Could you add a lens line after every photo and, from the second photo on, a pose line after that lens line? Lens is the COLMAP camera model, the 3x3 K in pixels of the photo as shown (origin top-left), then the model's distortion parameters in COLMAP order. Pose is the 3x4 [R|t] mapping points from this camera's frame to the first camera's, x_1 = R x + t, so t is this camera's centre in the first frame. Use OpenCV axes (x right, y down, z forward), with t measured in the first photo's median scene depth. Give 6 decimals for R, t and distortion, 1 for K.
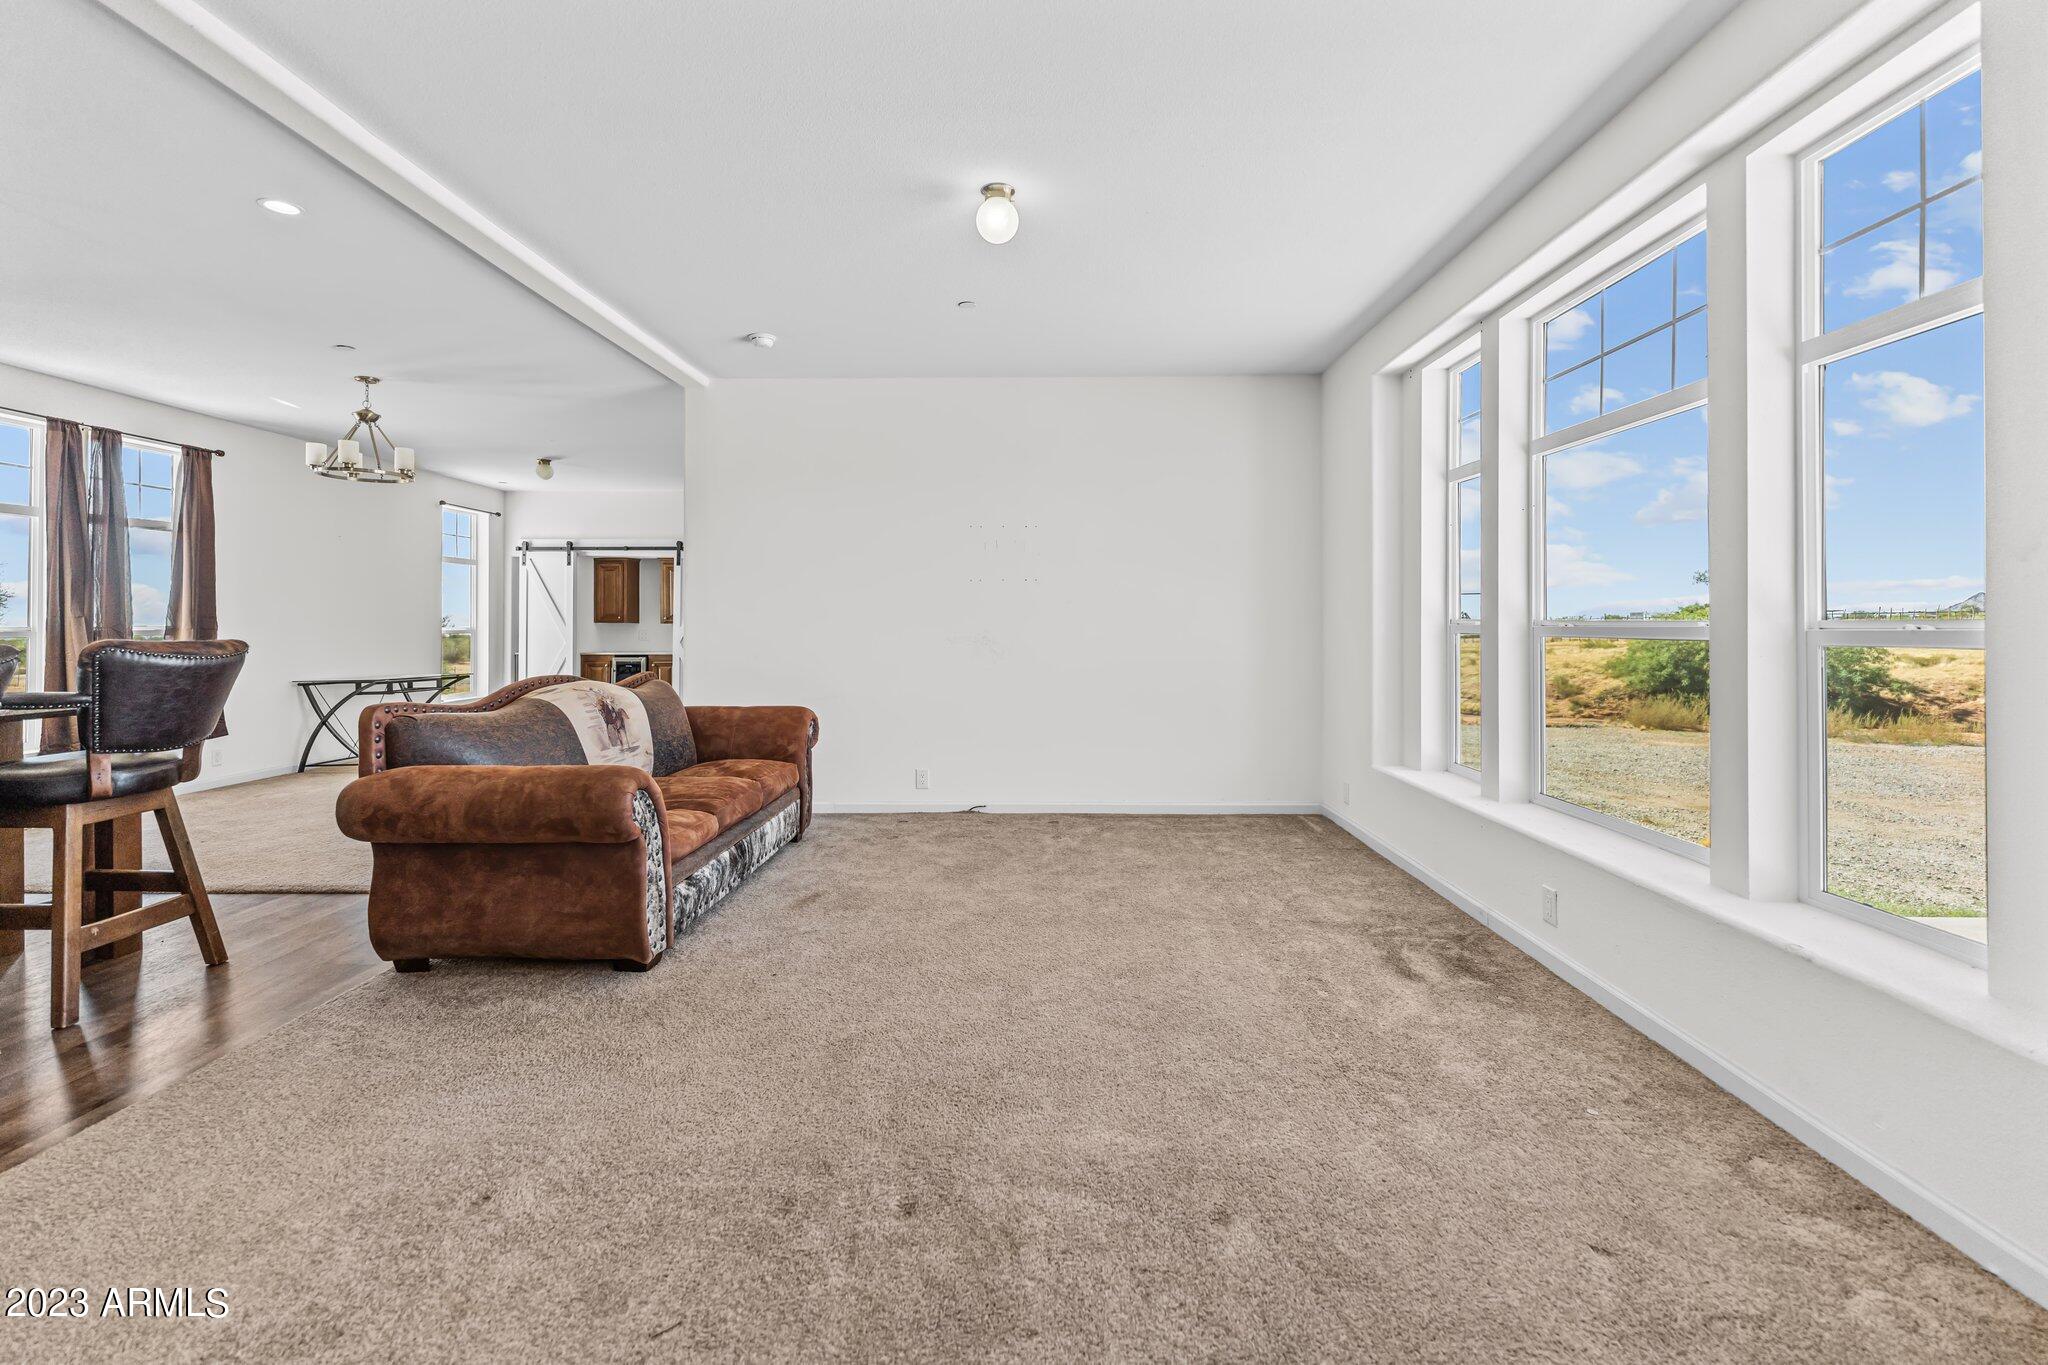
lens RADIAL K [[875.7, 0, 1017.9], [0, 875.7, 627.0], [0, 0, 1]] dist [-0.000867, -0.000011]
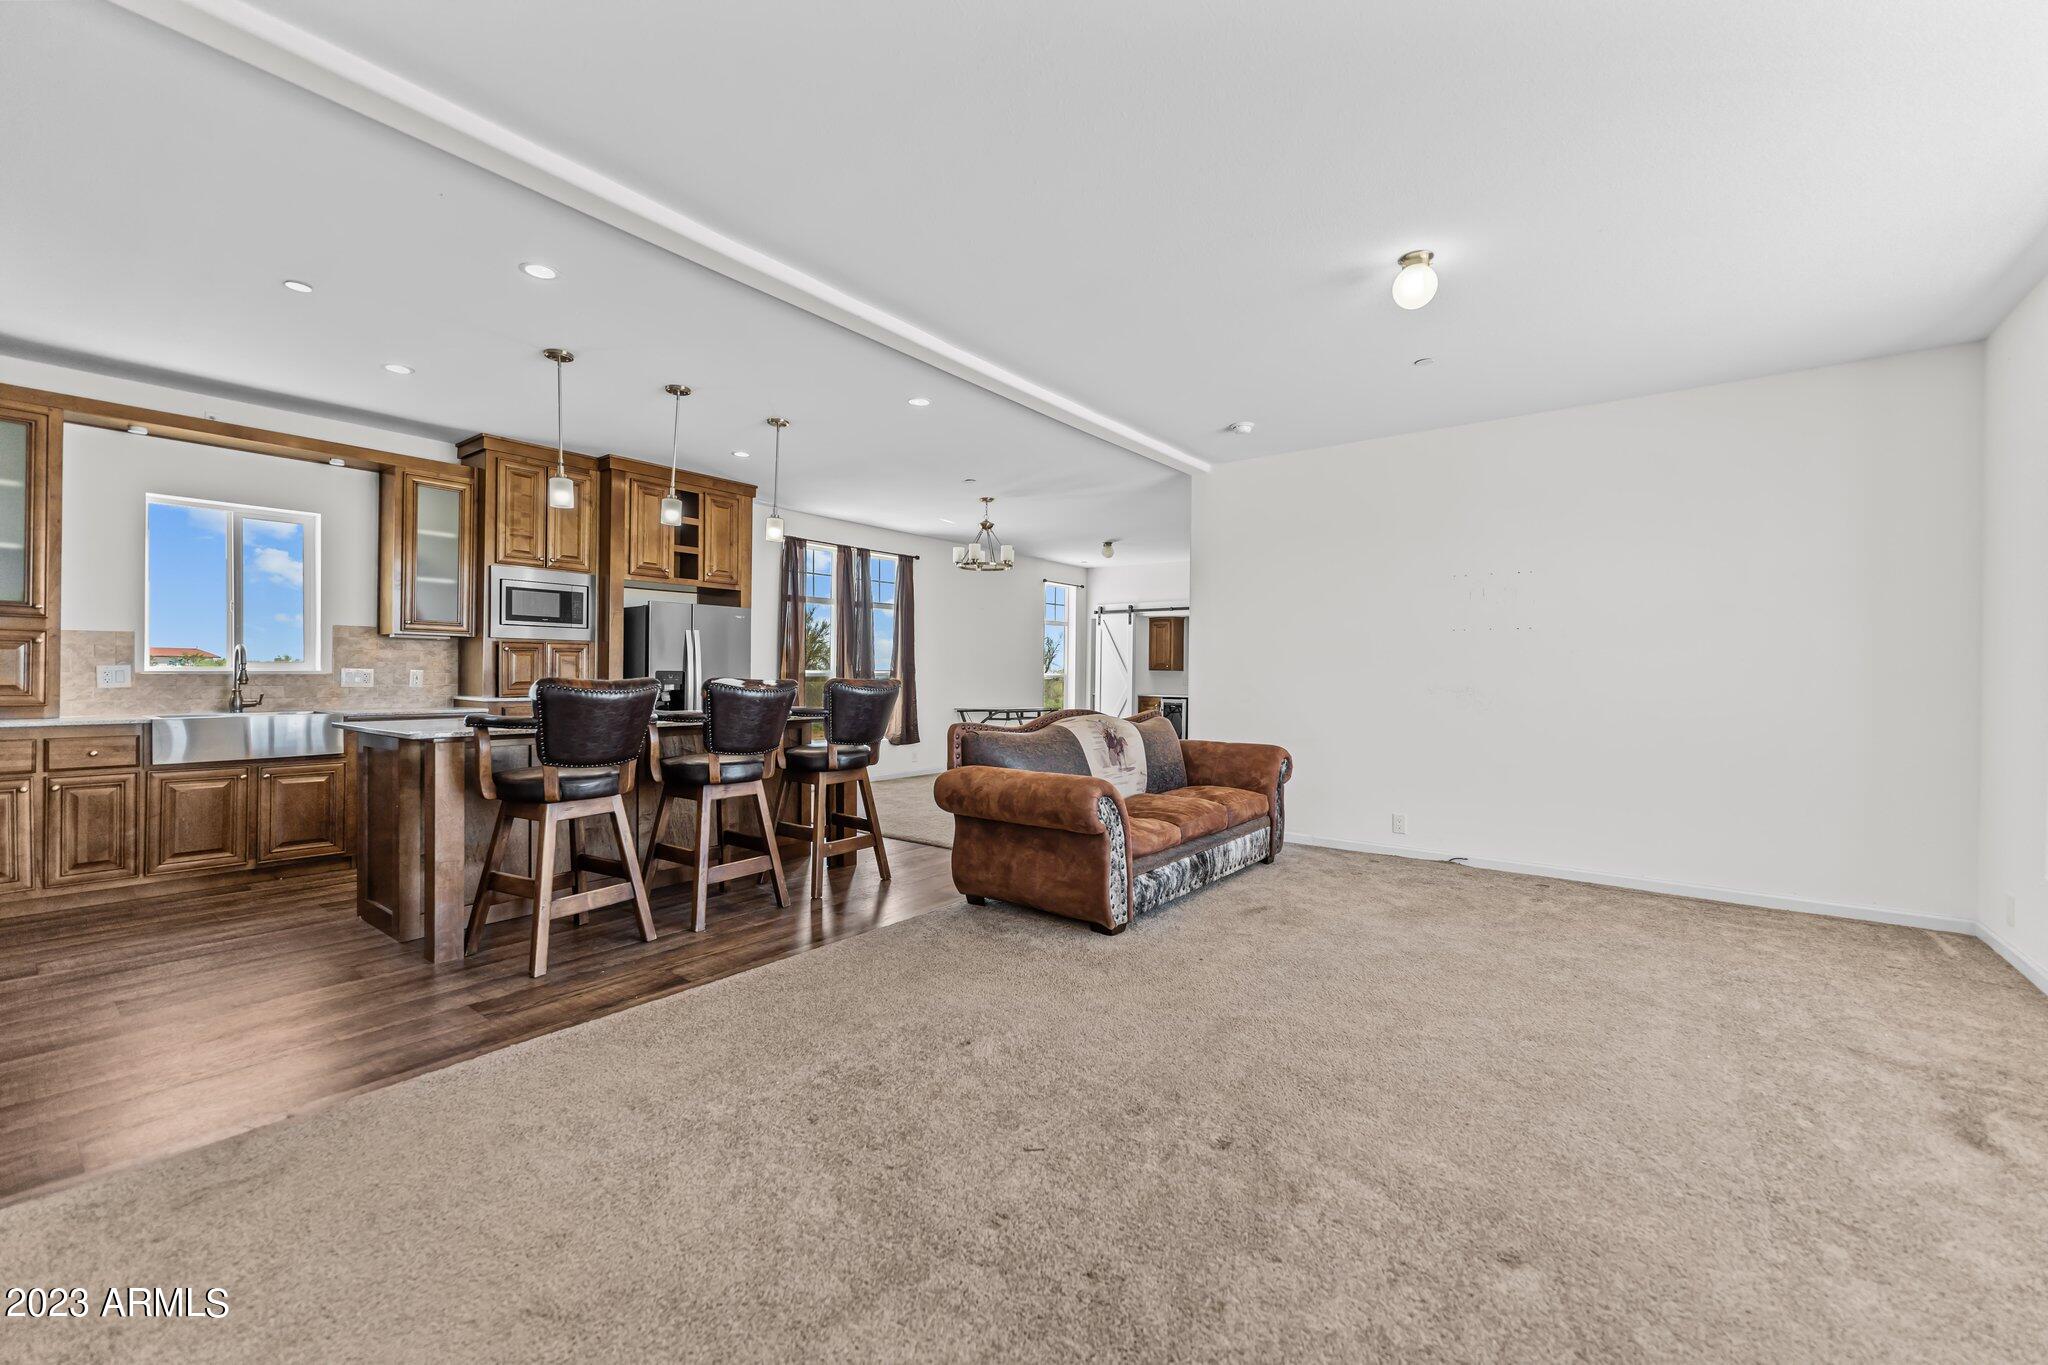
lens RADIAL K [[807.2, 0, 1030.7], [0, 807.2, 681.4], [0, 0, 1]] dist [0.002328, 0.000022]
pose [[0.806866, 0.015859, -0.590522, 0.174617], [-0.011502, 0.999872, 0.011137, -0.000420], [0.590623, -0.002194, 0.806945, -0.045383]]
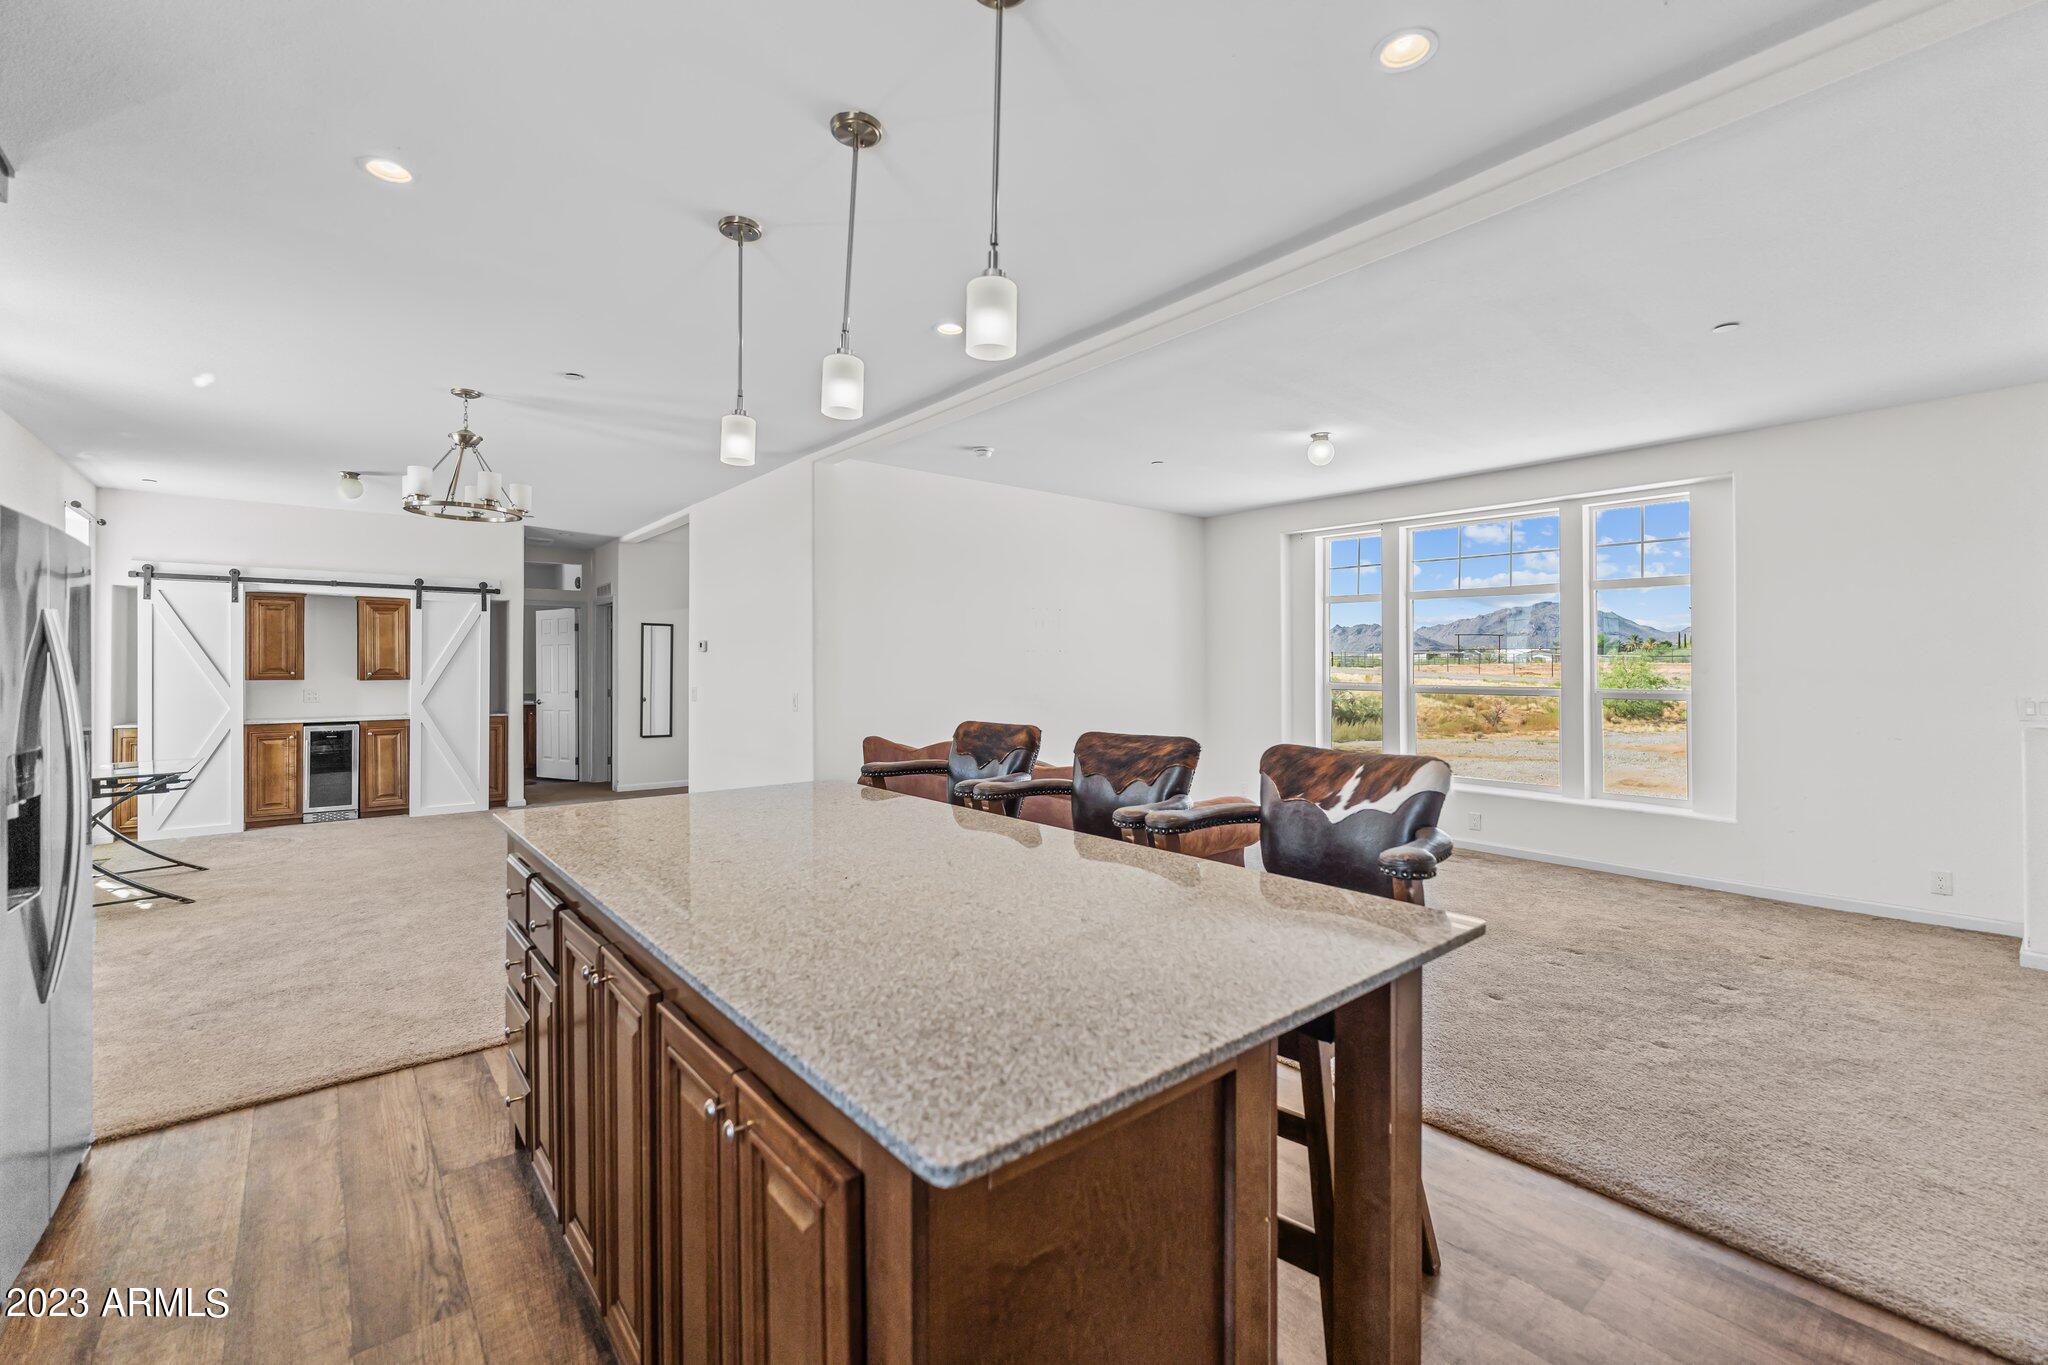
lens RADIAL K [[875.7, 0, 1065.9], [0, 875.7, 668.9], [0, 0, 1]] dist [-0.000867, -0.000011]
pose [[0.755596, -0.000473, 0.655038, -1.480853], [0.005172, 0.999973, -0.005244, -0.023985], [-0.655017, 0.007350, 0.755578, -0.000056]]
